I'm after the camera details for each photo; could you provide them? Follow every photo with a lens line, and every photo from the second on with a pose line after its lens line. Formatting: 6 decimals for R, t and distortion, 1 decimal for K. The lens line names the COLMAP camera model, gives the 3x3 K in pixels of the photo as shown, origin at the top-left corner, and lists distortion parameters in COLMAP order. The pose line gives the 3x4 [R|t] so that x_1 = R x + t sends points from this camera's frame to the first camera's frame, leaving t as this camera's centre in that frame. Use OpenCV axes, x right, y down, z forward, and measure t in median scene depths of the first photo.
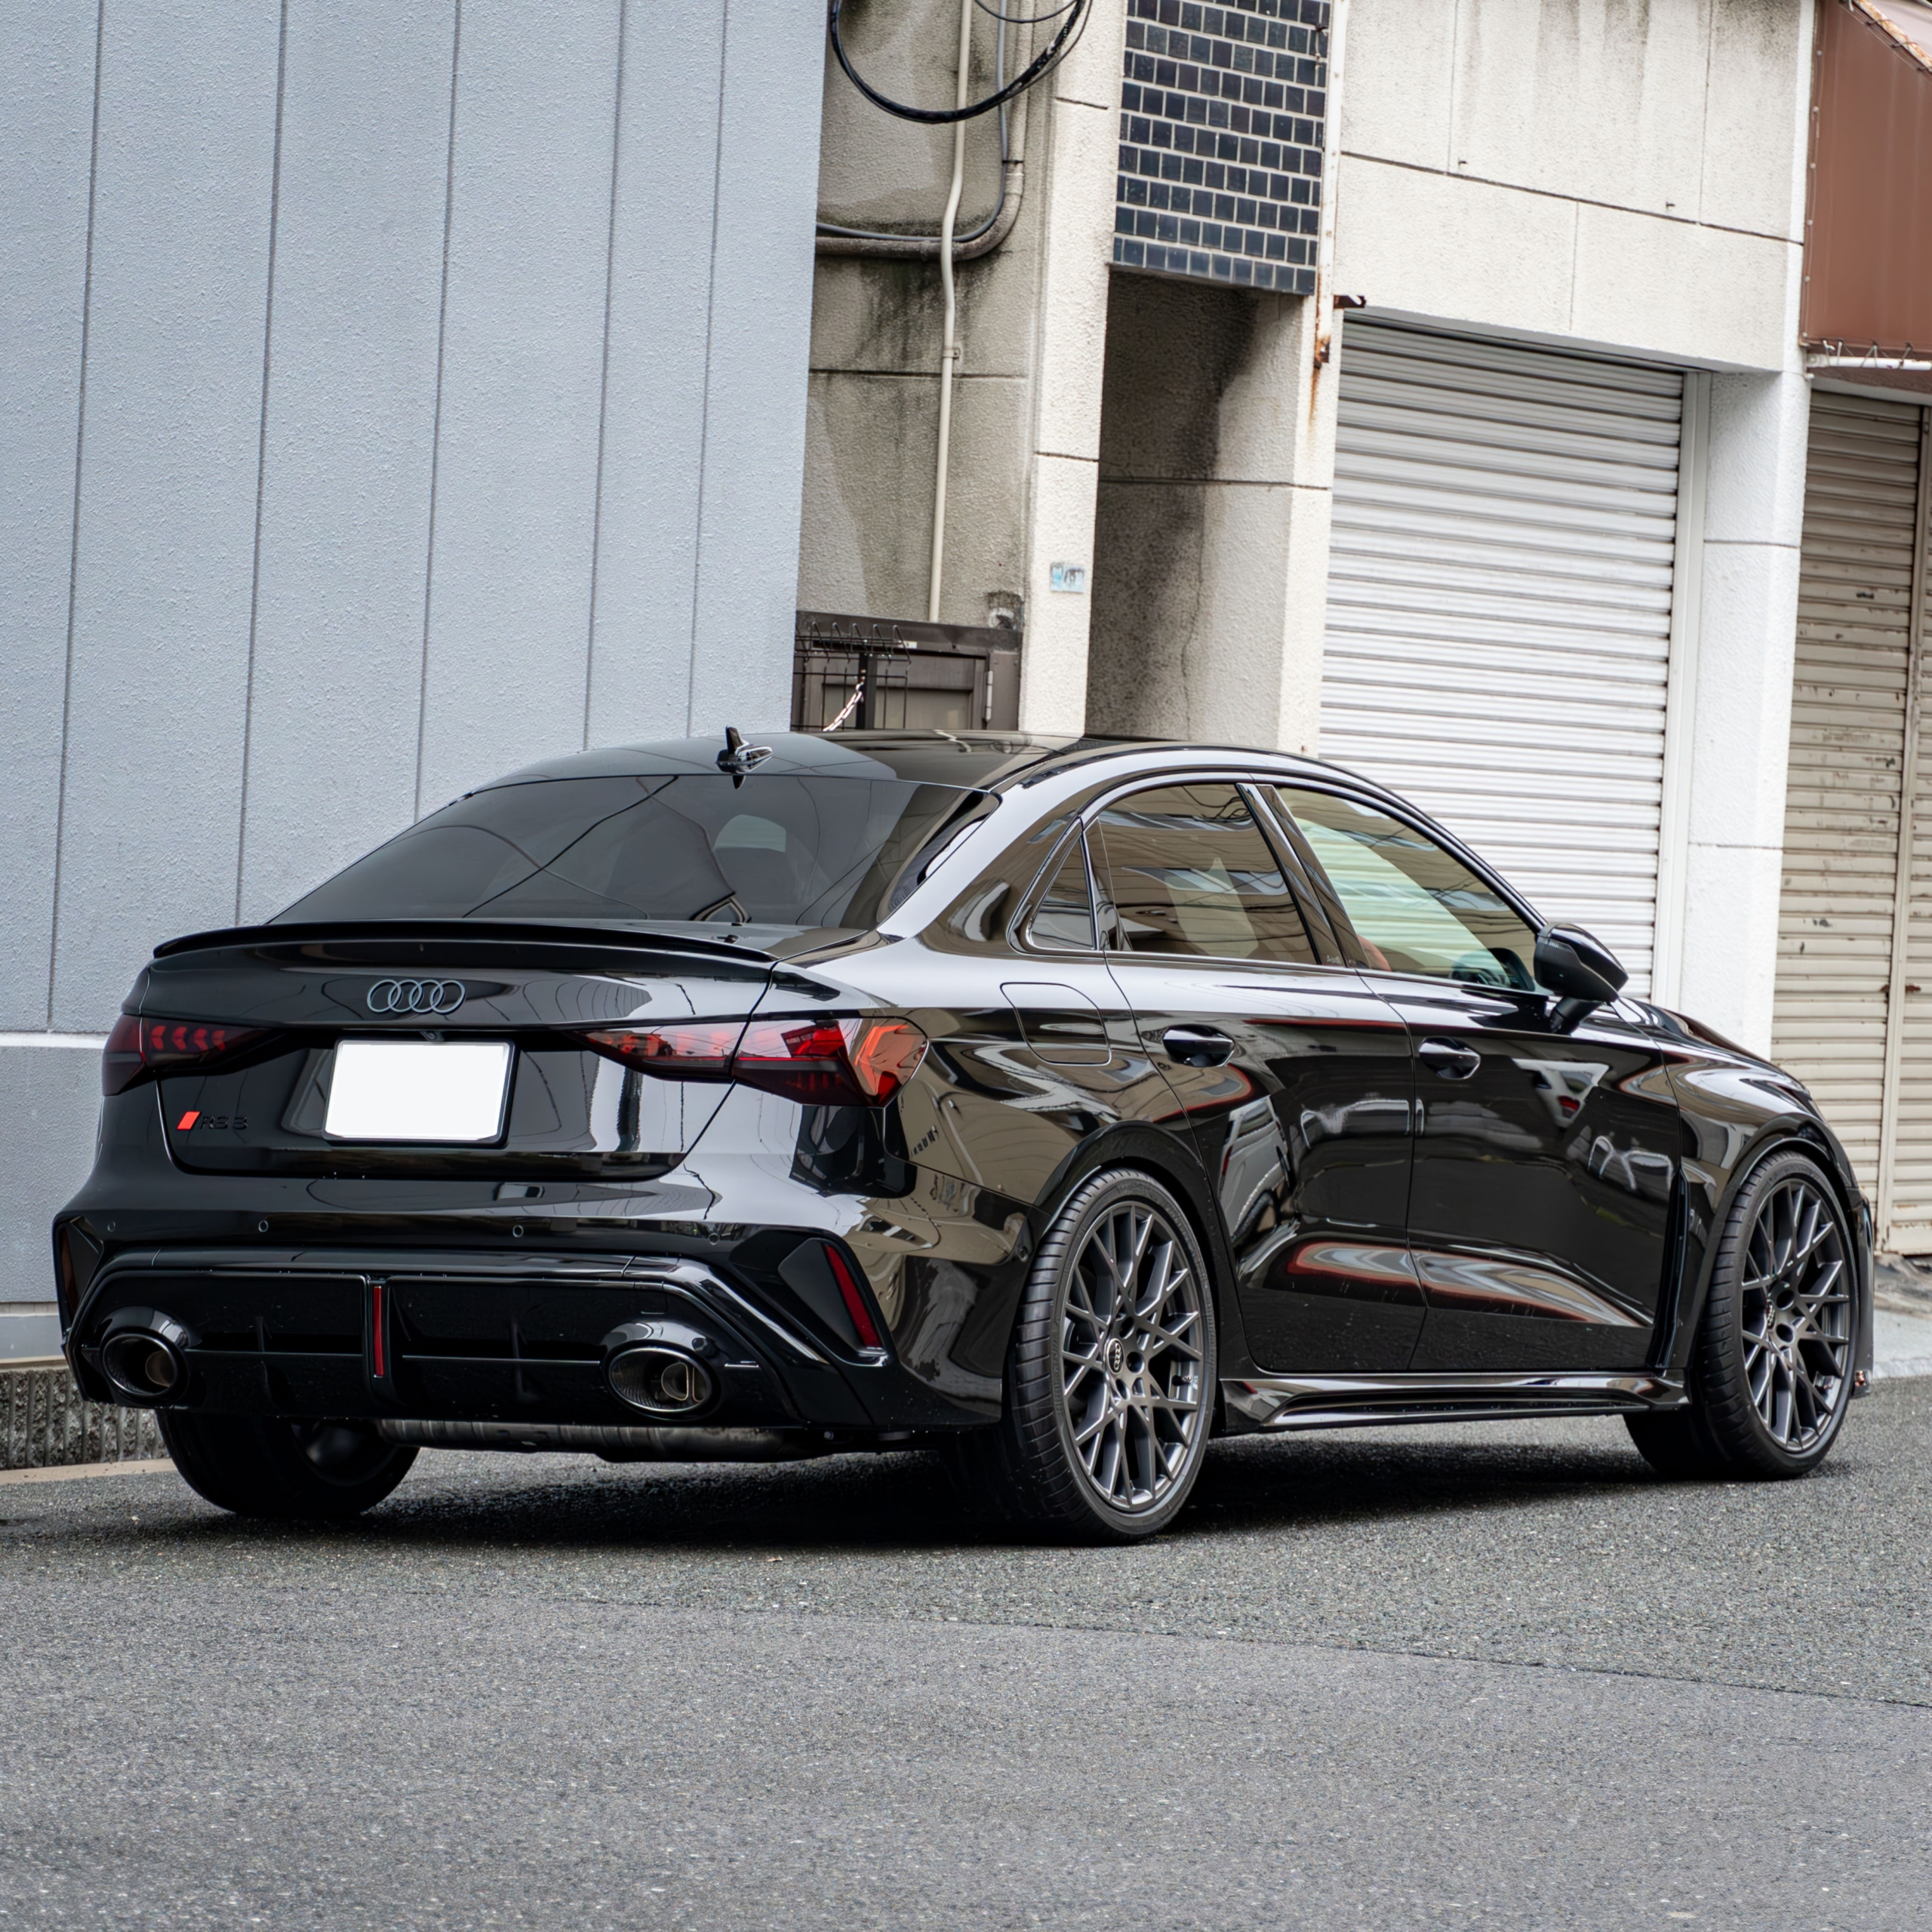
lens RADIAL K [[9963.8, 0, 966.0], [0, 9963.8, 966.0], [0, 0, 1]] dist [-0.004877, 3.543756]
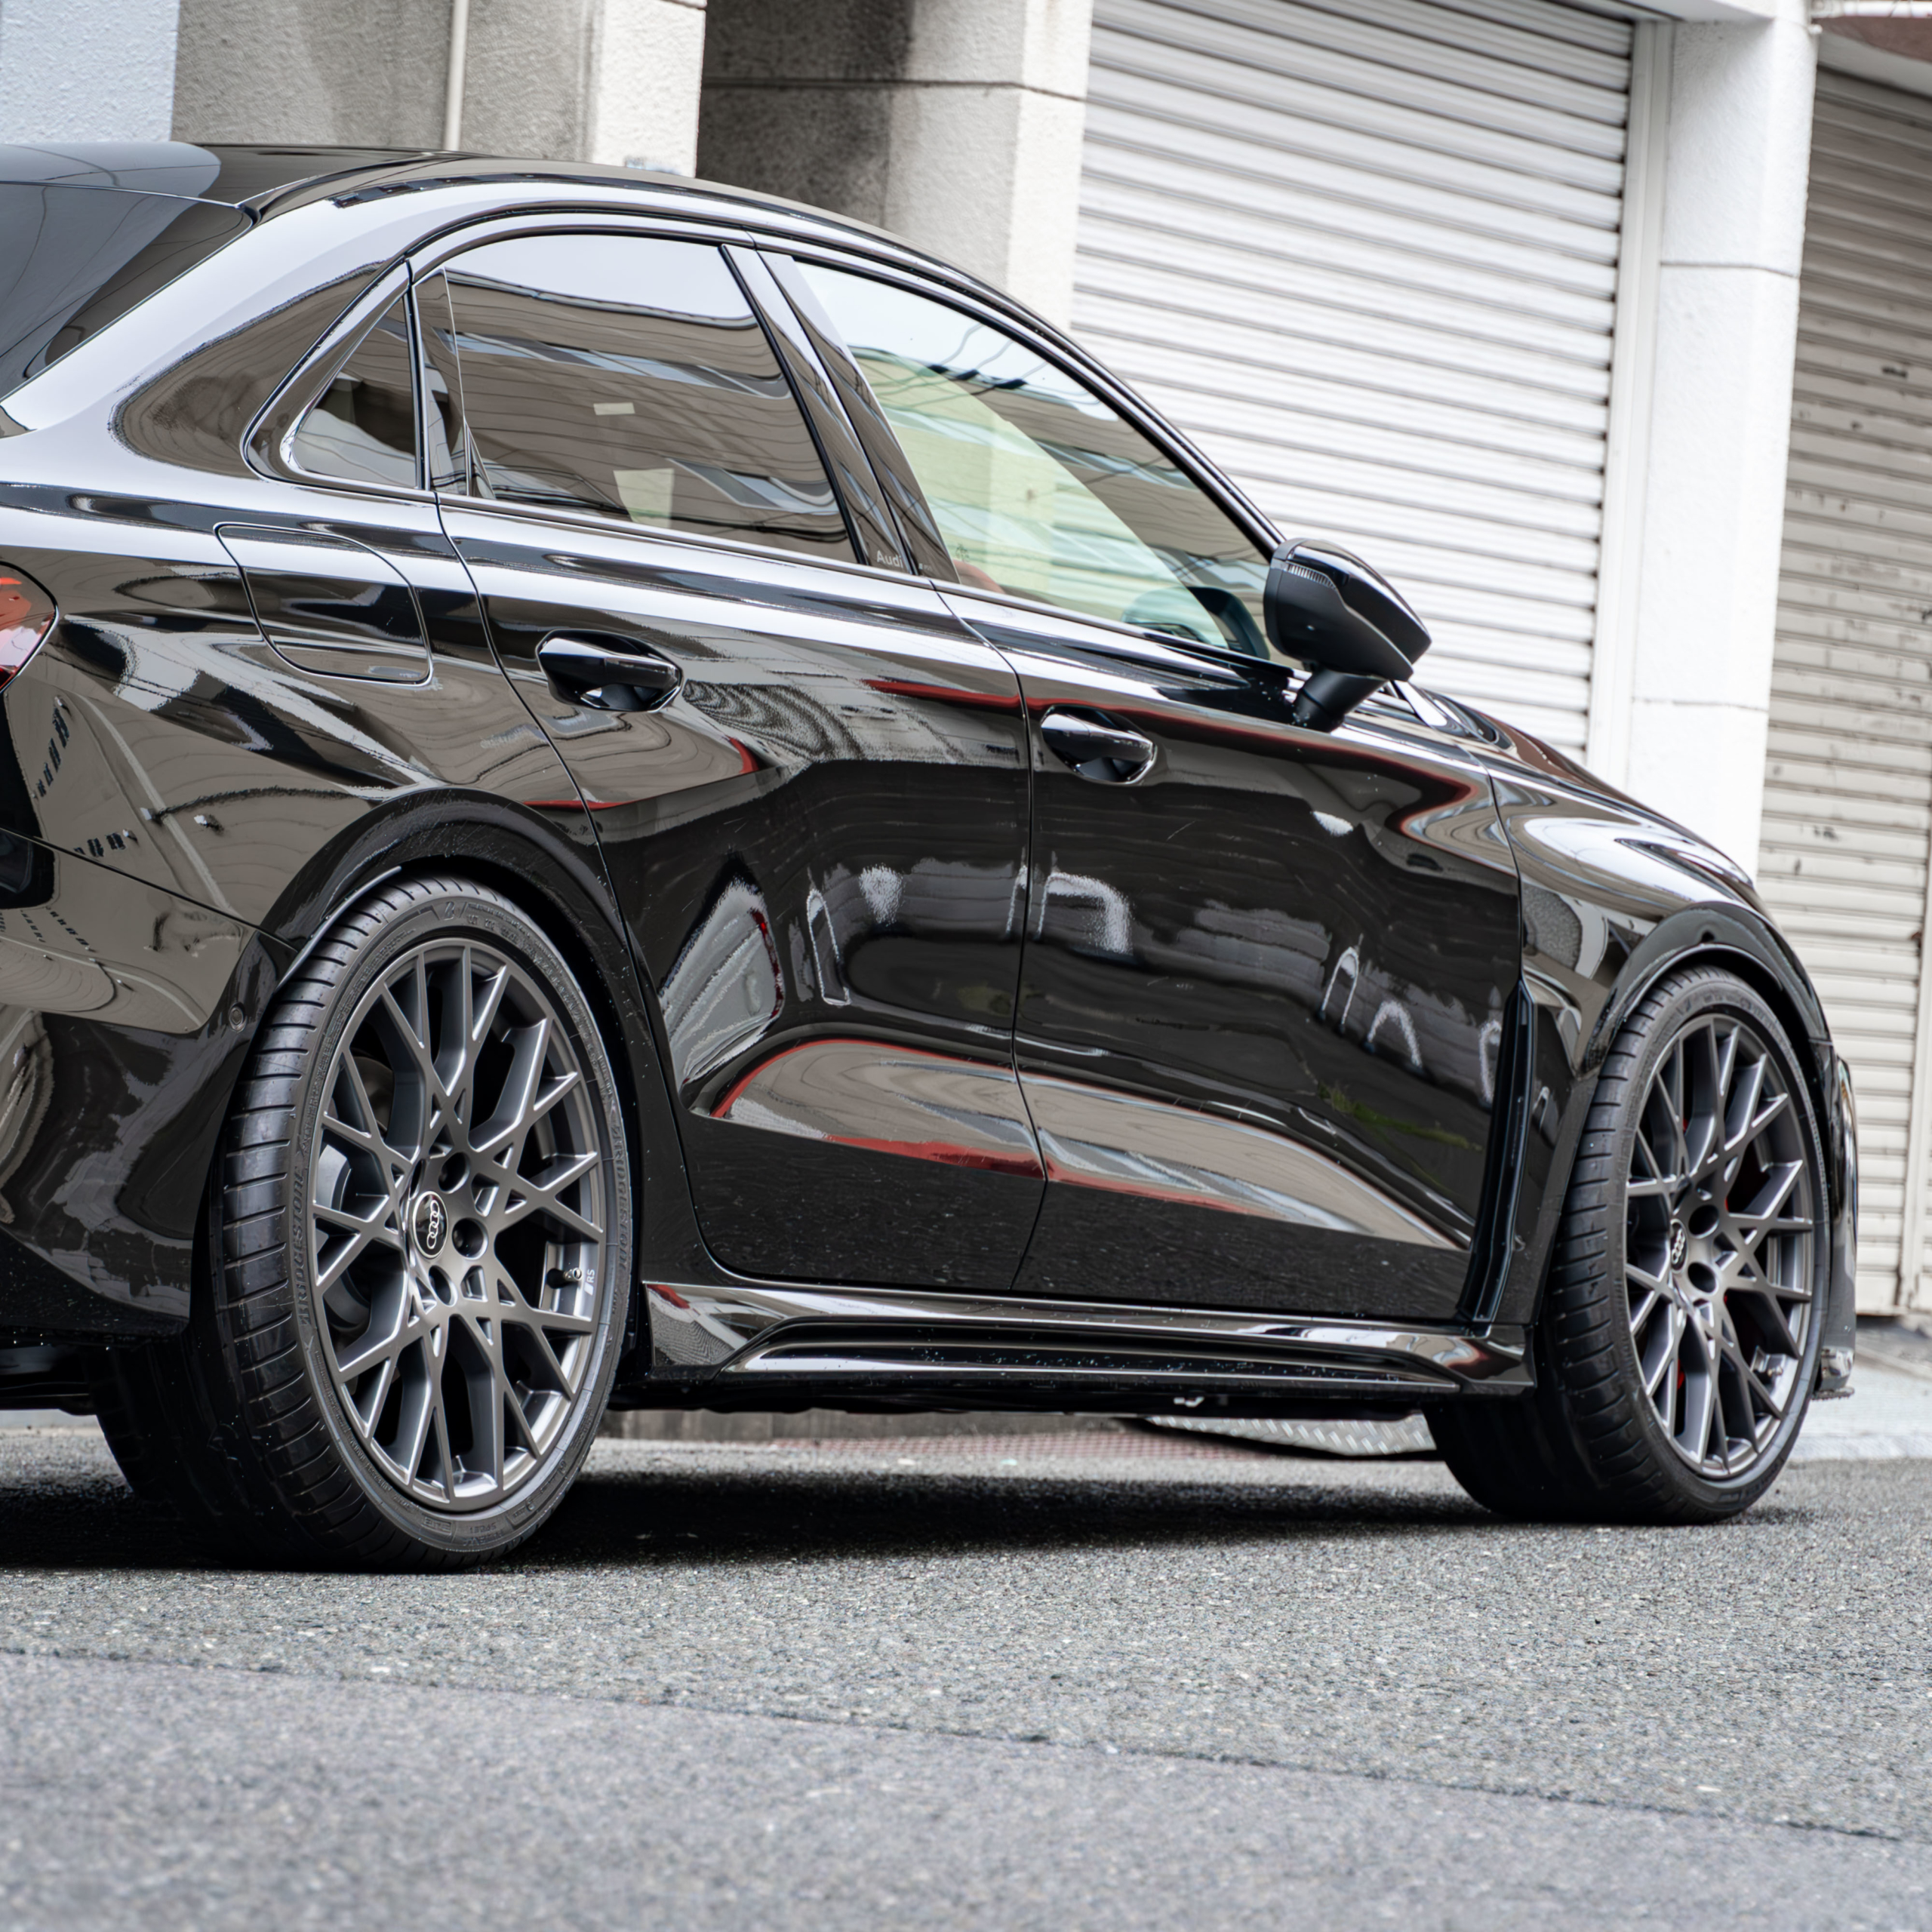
lens RADIAL K [[10770.1, 0, 966.0], [0, 10770.1, 966.0], [0, 0, 1]] dist [0.030290, 2.547577]
pose [[0.999902, 0.013990, -0.000453, 0.039082], [-0.013996, 0.999689, -0.020644, 0.032553], [0.000164, 0.020648, 0.999787, 0.366398]]
